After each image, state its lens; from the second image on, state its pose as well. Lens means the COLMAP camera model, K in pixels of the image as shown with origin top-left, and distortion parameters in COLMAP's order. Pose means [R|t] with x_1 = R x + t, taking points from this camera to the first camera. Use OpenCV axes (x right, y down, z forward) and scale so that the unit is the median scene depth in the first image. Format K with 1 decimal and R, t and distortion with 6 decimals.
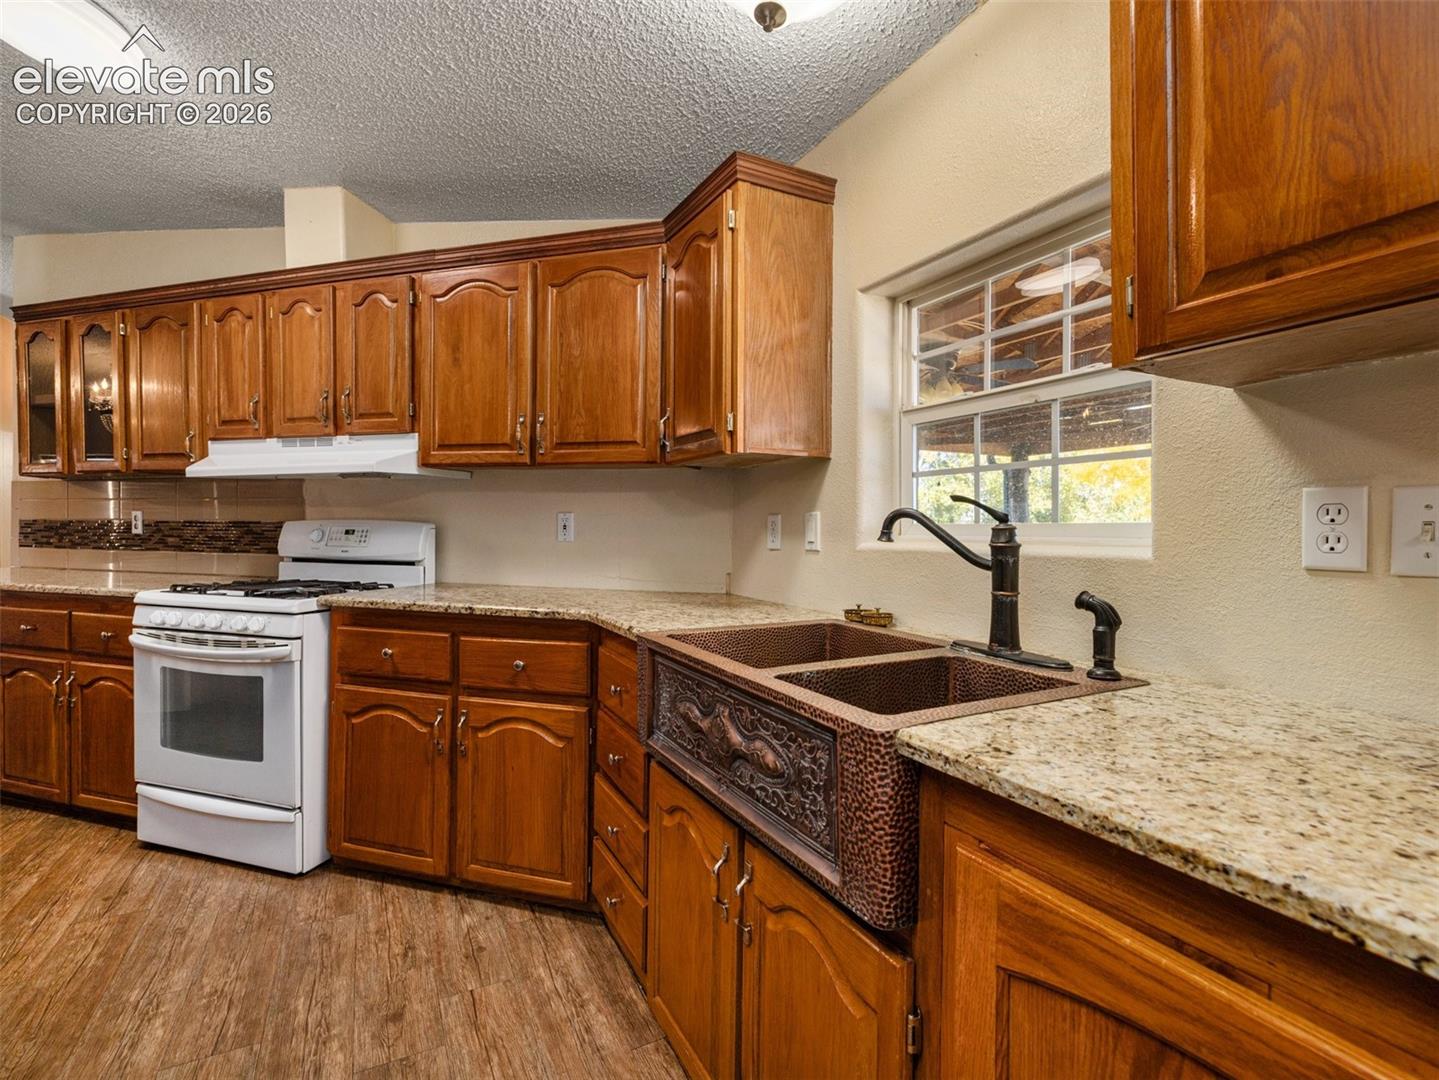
lens RADIAL K [[689.9, 0, 719.5], [0, 689.9, 540.0], [0, 0, 1]] dist [-0.000230, 0.000171]
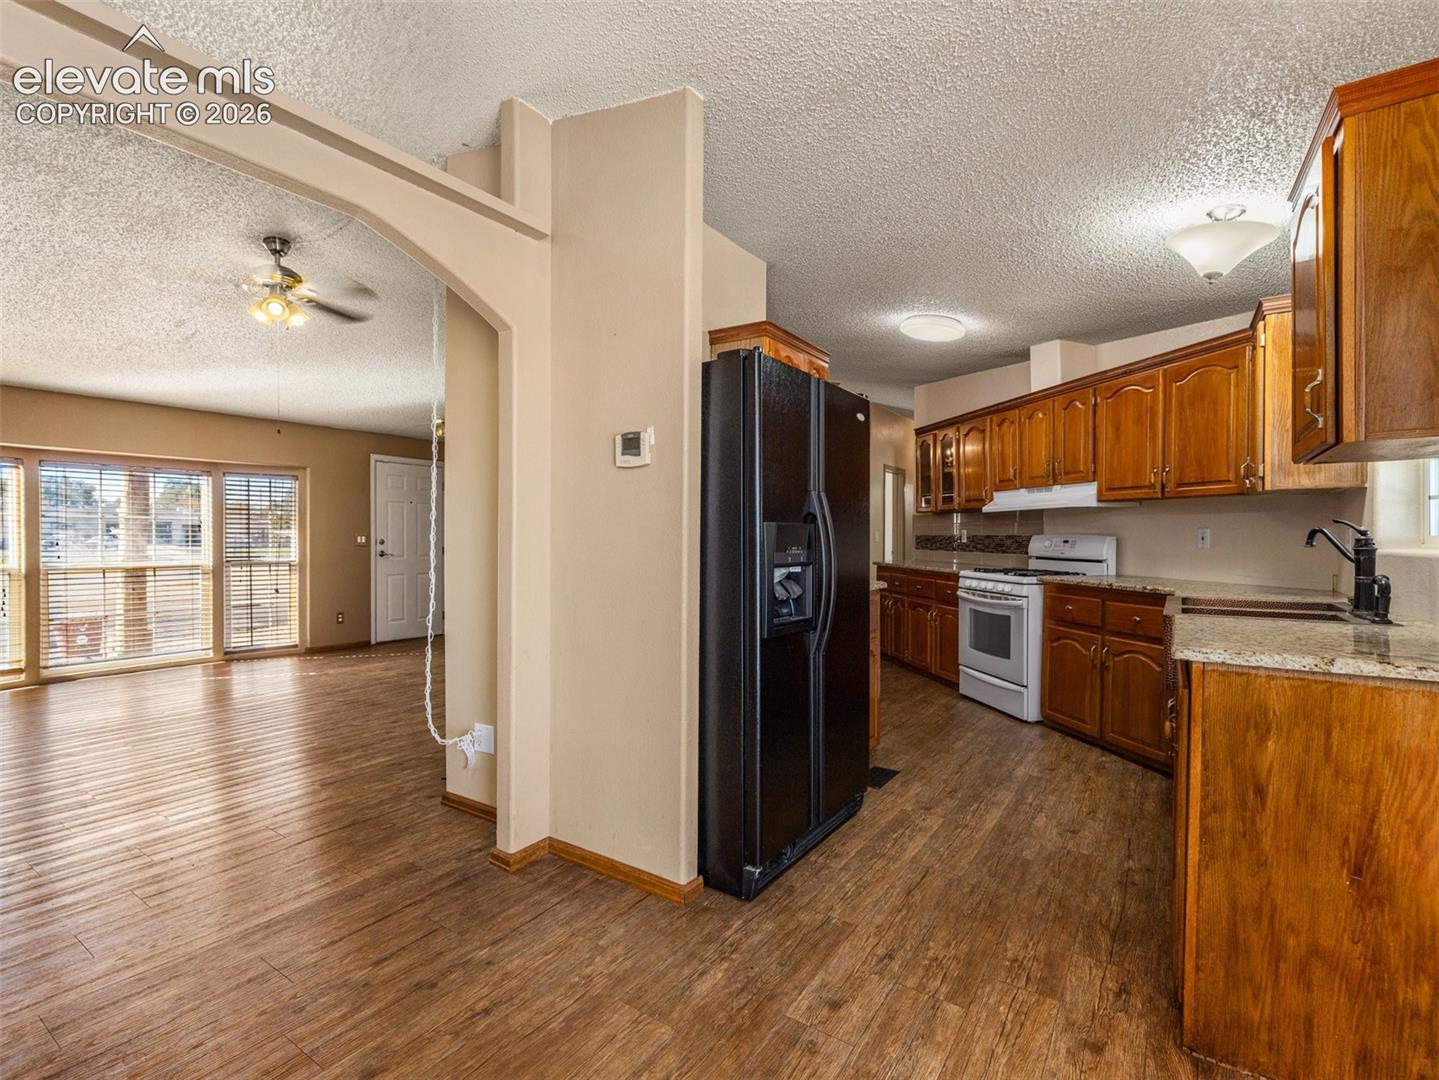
lens RADIAL K [[689.9, 0, 719.5], [0, 689.9, 540.0], [0, 0, 1]] dist [-0.000230, 0.000171]
pose [[0.490649, -0.000494, -0.871357, 0.588070], [-0.013809, 0.999870, -0.008343, 0.011742], [0.871248, 0.016127, 0.490579, -0.627502]]
